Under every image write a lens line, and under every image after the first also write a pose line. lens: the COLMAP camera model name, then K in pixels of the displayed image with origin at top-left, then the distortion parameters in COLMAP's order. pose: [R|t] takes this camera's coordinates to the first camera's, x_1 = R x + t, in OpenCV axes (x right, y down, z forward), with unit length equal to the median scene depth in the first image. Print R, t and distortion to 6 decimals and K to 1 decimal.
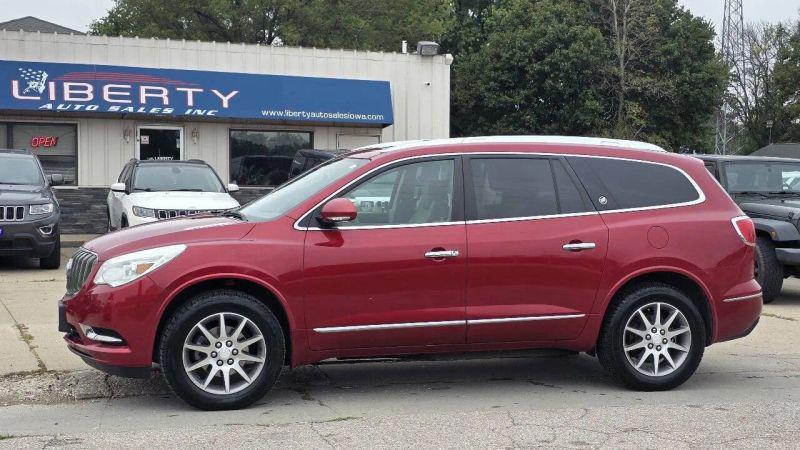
lens RADIAL K [[1184.4, 0, 418.9], [0, 1184.4, 226.3], [0, 0, 1]] dist [0.241422, -0.892827]
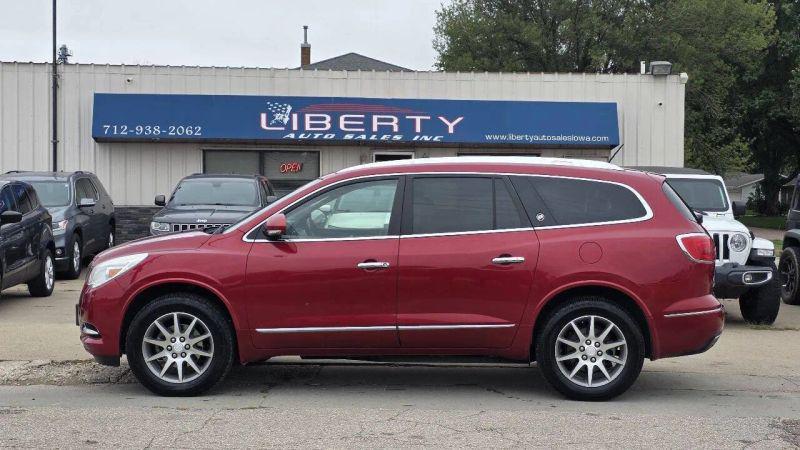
lens RADIAL K [[1184.4, 0, 418.9], [0, 1184.4, 226.3], [0, 0, 1]] dist [0.241422, -0.892827]
pose [[0.951979, 0.004910, -0.306124, 0.142168], [-0.010759, 0.999790, -0.017421, 0.002227], [0.305975, 0.019878, 0.951832, -0.012544]]
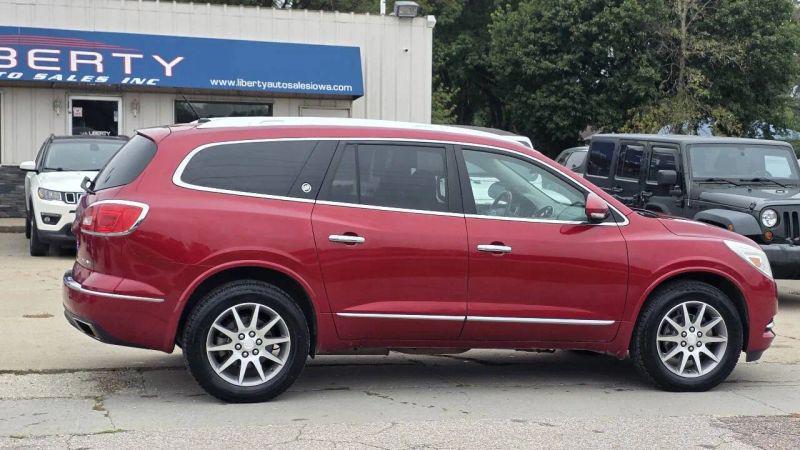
lens RADIAL K [[1363.3, 0, 417.1], [0, 1363.3, 236.4], [0, 0, 1]] dist [0.248440, -0.999020]
pose [[0.999079, 0.010604, -0.041571, 0.068689], [-0.009796, 0.999760, 0.019606, -0.002915], [0.041769, -0.019180, 0.998943, -0.010375]]
